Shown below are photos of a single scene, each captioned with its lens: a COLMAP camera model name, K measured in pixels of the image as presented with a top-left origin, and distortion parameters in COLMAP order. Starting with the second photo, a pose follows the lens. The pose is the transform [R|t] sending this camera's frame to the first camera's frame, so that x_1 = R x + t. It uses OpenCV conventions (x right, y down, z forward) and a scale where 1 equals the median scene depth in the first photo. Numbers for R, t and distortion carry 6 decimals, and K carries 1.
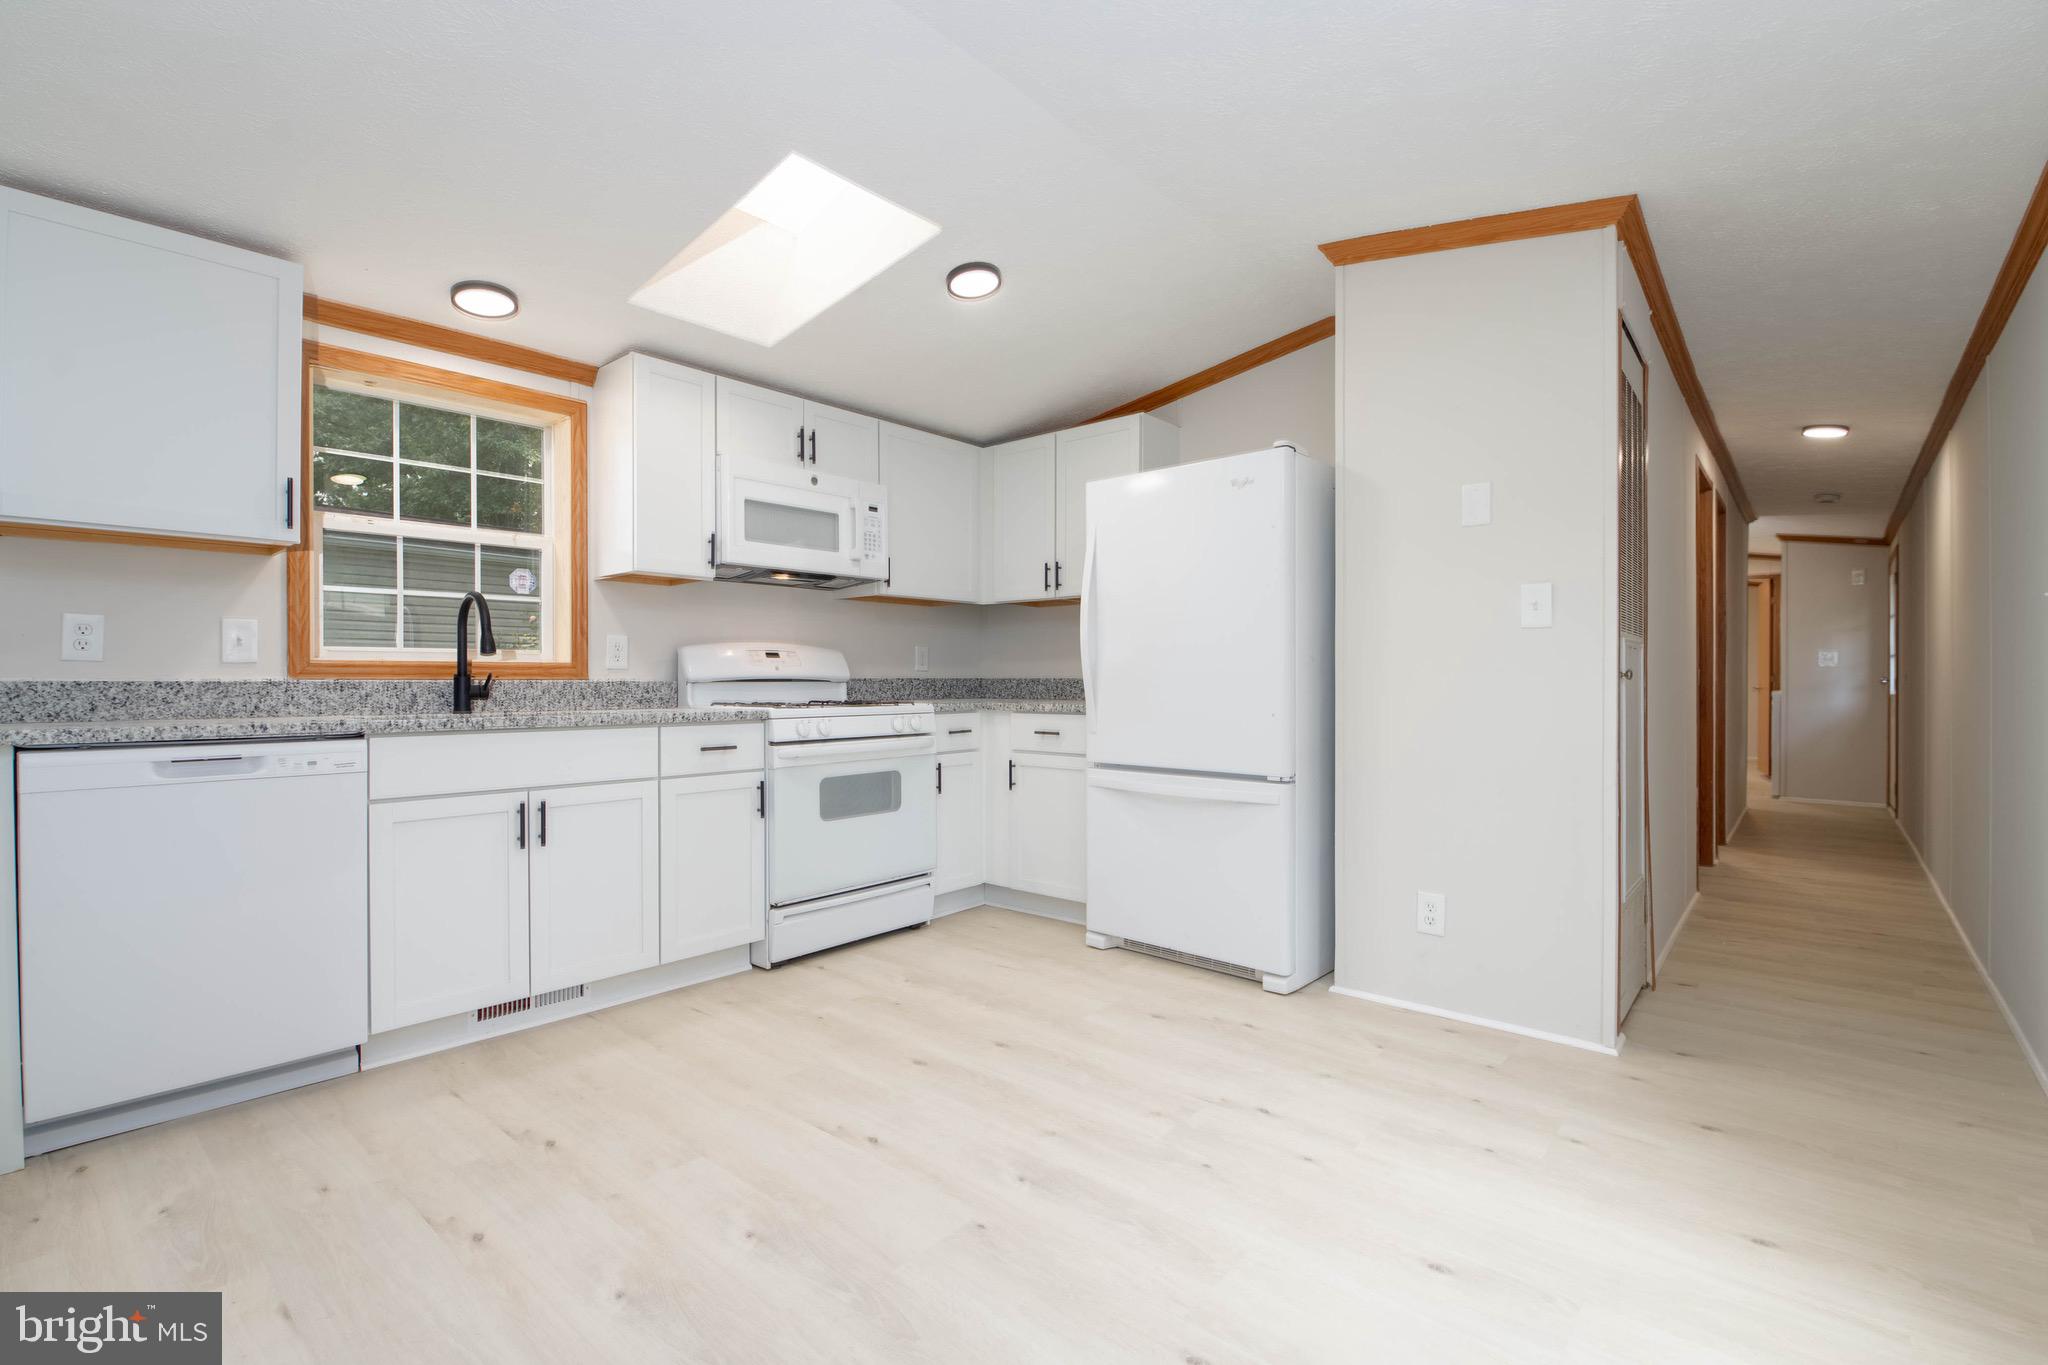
lens RADIAL K [[918.0, 0, 1036.9], [0, 918.0, 684.4], [0, 0, 1]] dist [-0.007962, -0.000304]
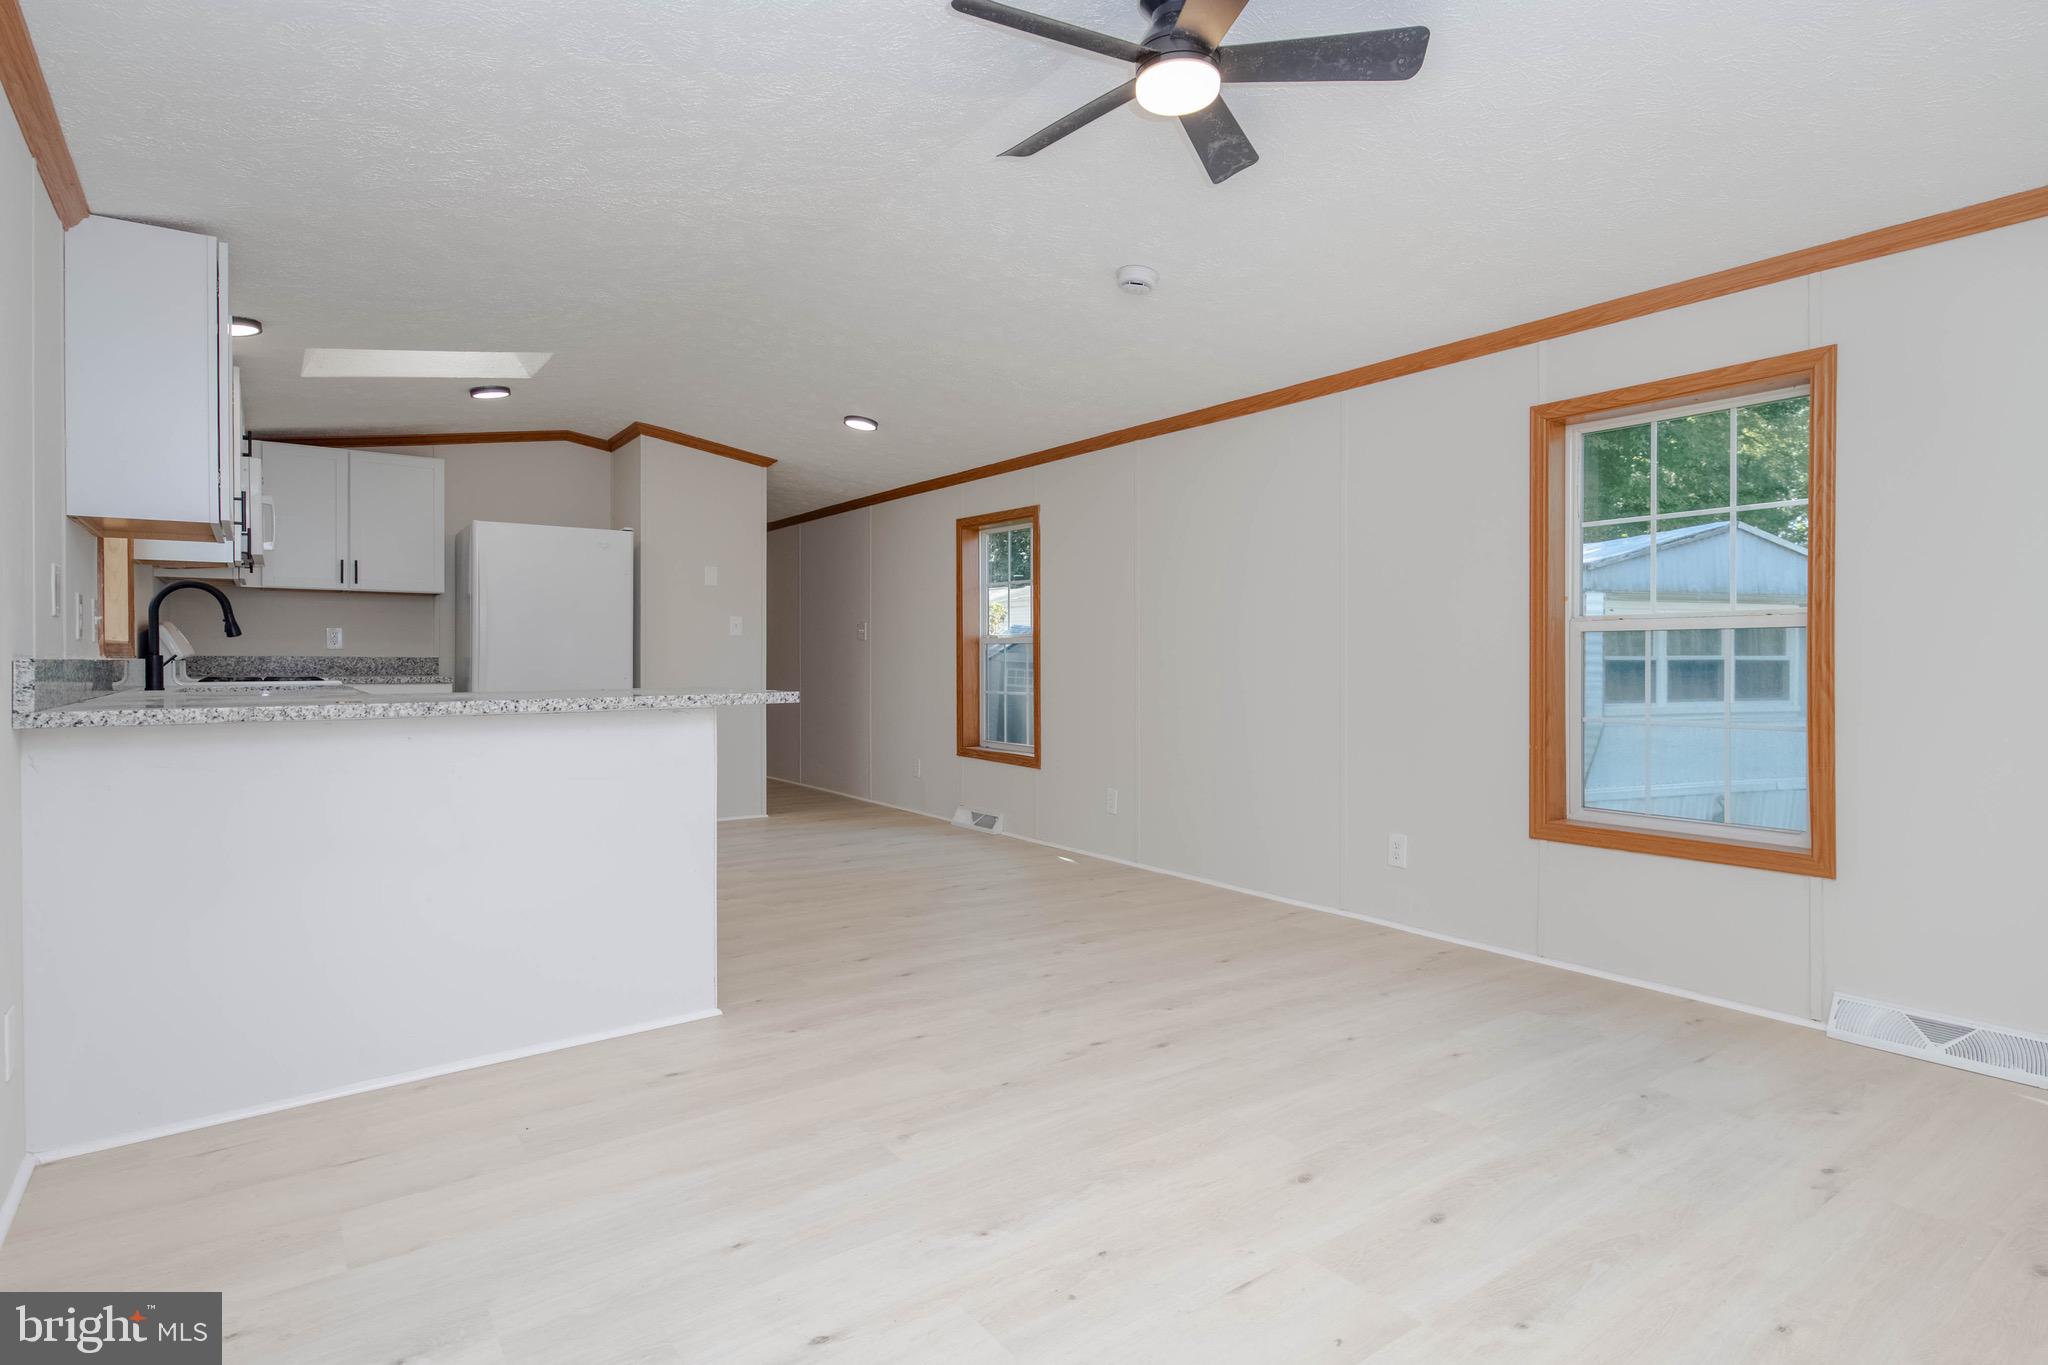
lens RADIAL K [[1050.6, 0, 1034.7], [0, 1050.6, 676.2], [0, 0, 1]] dist [-0.001113, -0.000484]
pose [[0.236350, -0.015054, 0.971551, -1.325031], [0.001199, 0.999884, 0.015201, -0.001247], [-0.971667, -0.002428, 0.236341, -0.232043]]
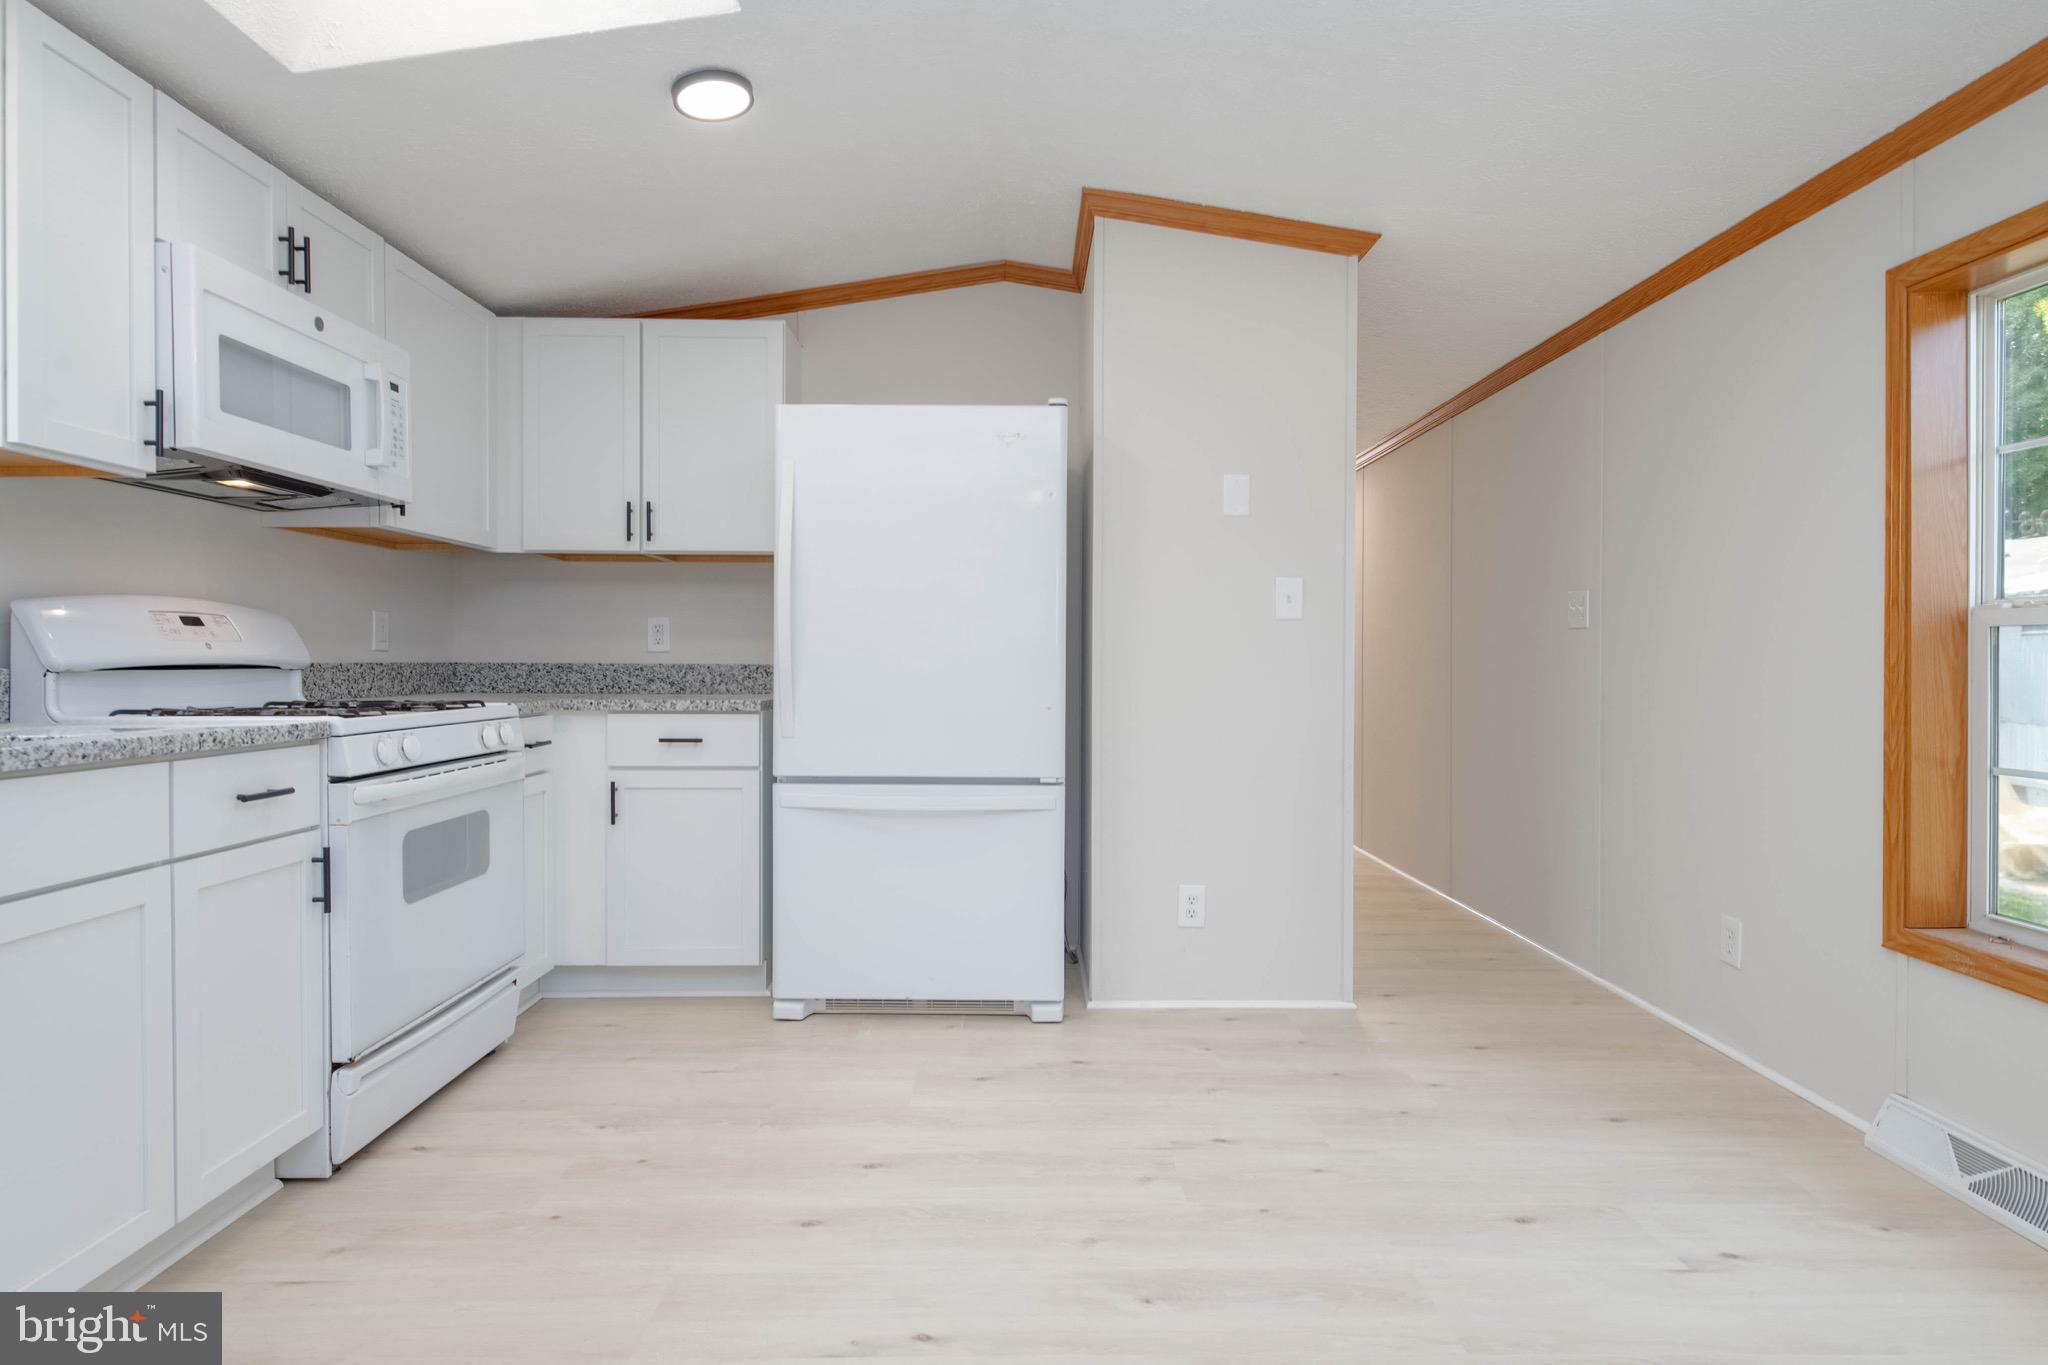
lens RADIAL K [[1090.5, 0, 1036.1], [0, 1090.5, 676.4], [0, 0, 1]] dist [0.003375, -0.000536]
pose [[0.750895, -0.005251, 0.660401, -0.375748], [-0.000812, 0.999960, 0.008874, -0.005767], [-0.660421, -0.007200, 0.750861, 0.187239]]
